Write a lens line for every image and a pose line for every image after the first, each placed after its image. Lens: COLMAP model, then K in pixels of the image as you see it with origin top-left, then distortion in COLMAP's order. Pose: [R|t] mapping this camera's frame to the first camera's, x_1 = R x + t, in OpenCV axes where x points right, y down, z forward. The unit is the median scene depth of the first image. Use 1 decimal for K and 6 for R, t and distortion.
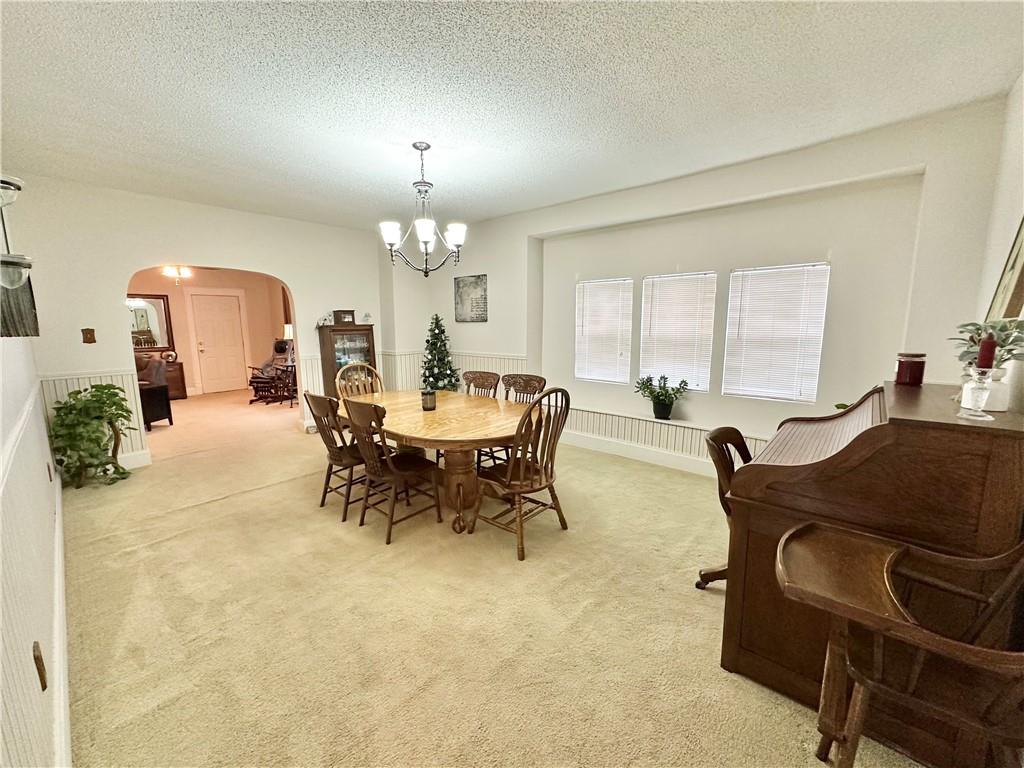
lens RADIAL K [[409.1, 0, 512.0], [0, 409.1, 384.0], [0, 0, 1]] dist [-0.002669, -0.000167]
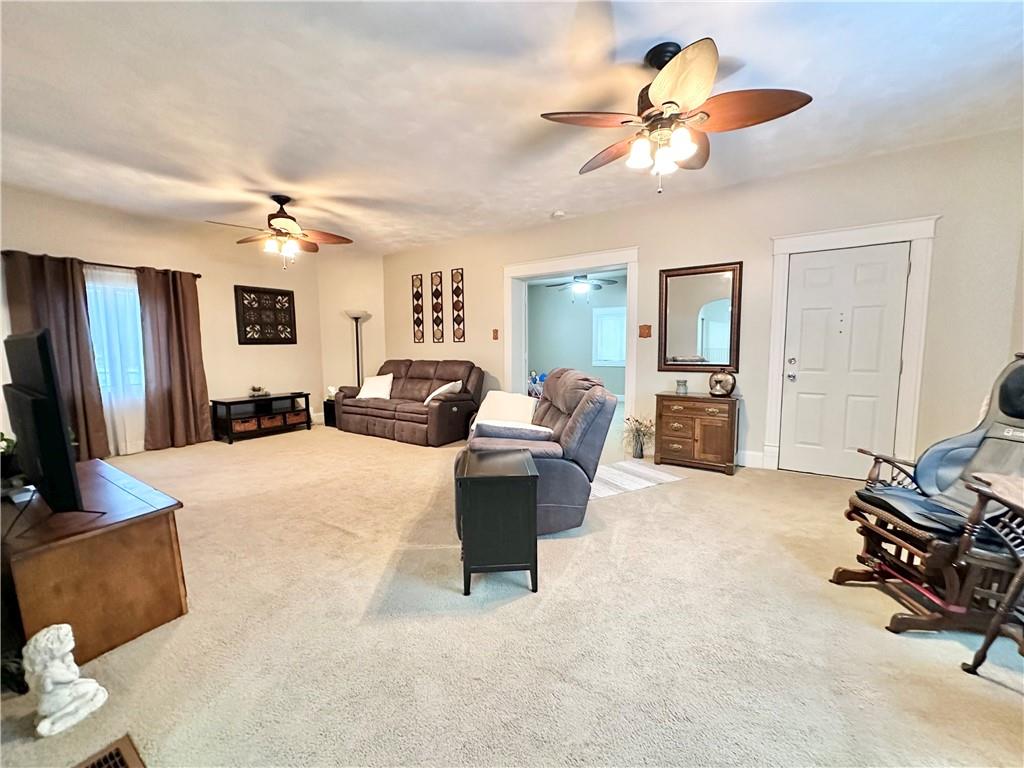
lens RADIAL K [[409.1, 0, 512.0], [0, 409.1, 384.0], [0, 0, 1]] dist [-0.002669, -0.000167]
pose [[0.140276, 0.096727, -0.985376, -0.400722], [-0.135930, 0.987675, 0.077602, -0.075422], [0.980737, 0.123057, 0.151695, 0.708371]]
